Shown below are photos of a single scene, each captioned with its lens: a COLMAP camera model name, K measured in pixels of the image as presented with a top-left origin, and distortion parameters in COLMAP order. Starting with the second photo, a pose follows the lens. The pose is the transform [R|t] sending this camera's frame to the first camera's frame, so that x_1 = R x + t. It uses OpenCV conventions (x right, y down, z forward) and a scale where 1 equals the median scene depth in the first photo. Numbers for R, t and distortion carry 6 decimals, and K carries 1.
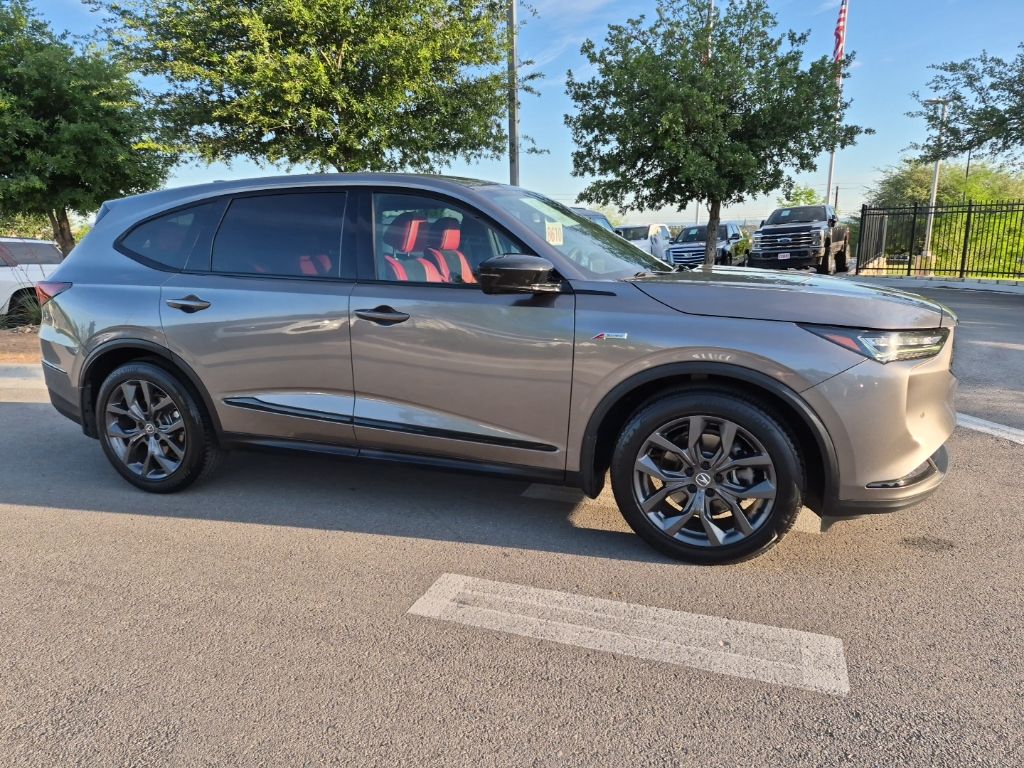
lens RADIAL K [[715.6, 0, 512.0], [0, 715.6, 384.0], [0, 0, 1]] dist [0.066942, -0.054756]
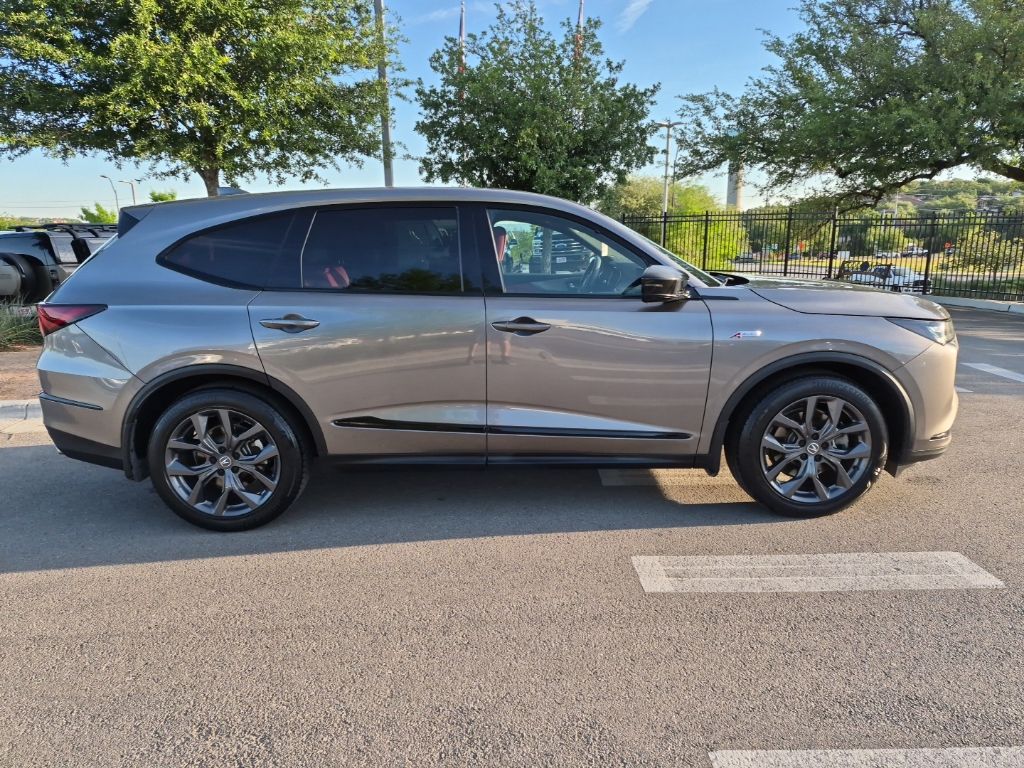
lens RADIAL K [[710.9, 0, 512.4], [0, 710.9, 387.4], [0, 0, 1]] dist [0.075861, -0.073946]
pose [[0.933597, -0.073826, 0.350638, -0.452547], [0.072261, 0.997231, 0.017566, -0.020436], [-0.350964, 0.008938, 0.936346, 0.026157]]
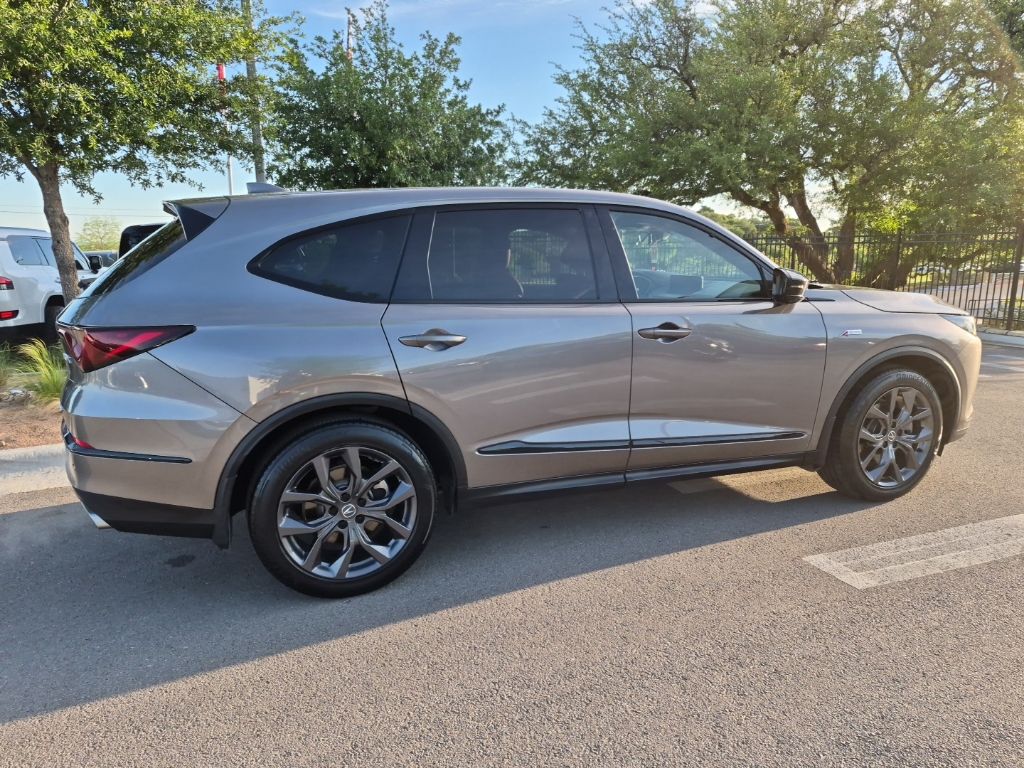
lens RADIAL K [[711.0, 0, 505.3], [0, 711.0, 389.4], [0, 0, 1]] dist [0.071007, -0.077217]
pose [[0.760407, -0.118737, 0.638500, -0.798556], [0.132811, 0.990798, 0.026084, -0.058482], [-0.635722, 0.064966, 0.769180, 0.305396]]
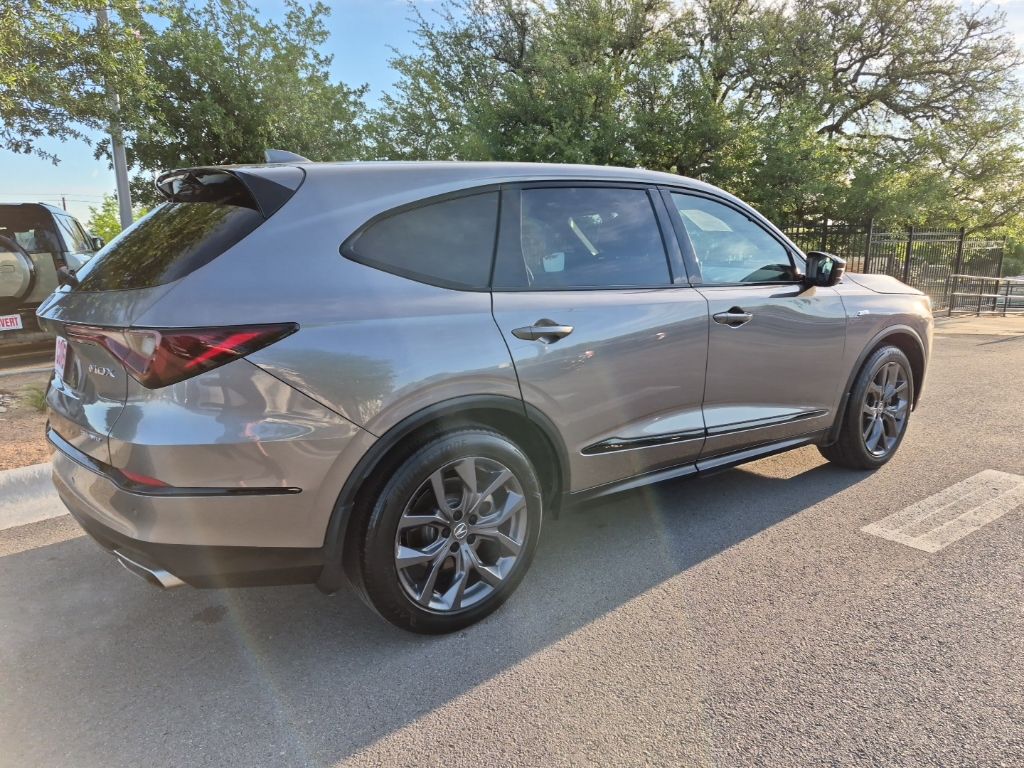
lens RADIAL K [[710.9, 0, 512.4], [0, 710.9, 387.4], [0, 0, 1]] dist [0.075861, -0.073946]
pose [[0.551324, -0.159118, 0.818977, -0.938773], [0.171085, 0.982345, 0.075686, -0.101978], [-0.816561, 0.098387, 0.568813, 0.558220]]
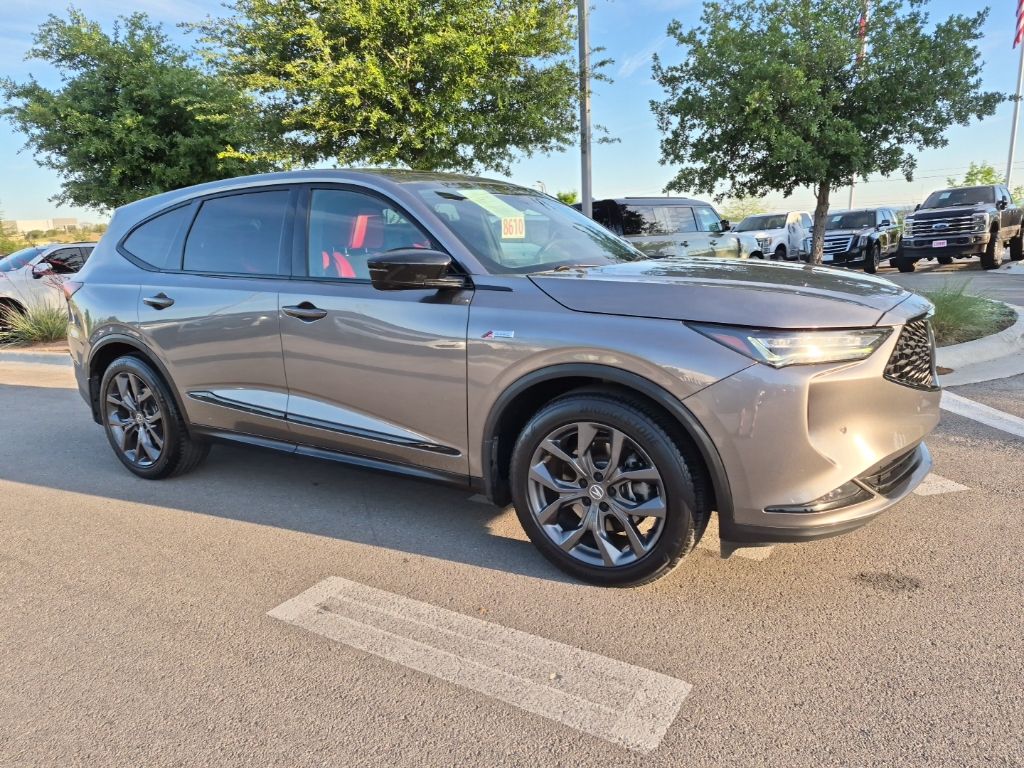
lens RADIAL K [[715.6, 0, 512.0], [0, 715.6, 384.0], [0, 0, 1]] dist [0.066942, -0.054756]
pose [[0.978163, 0.019052, -0.206963, 0.247541], [-0.017929, 0.999813, 0.007300, -0.006622], [0.207064, -0.003430, 0.978321, 0.064289]]
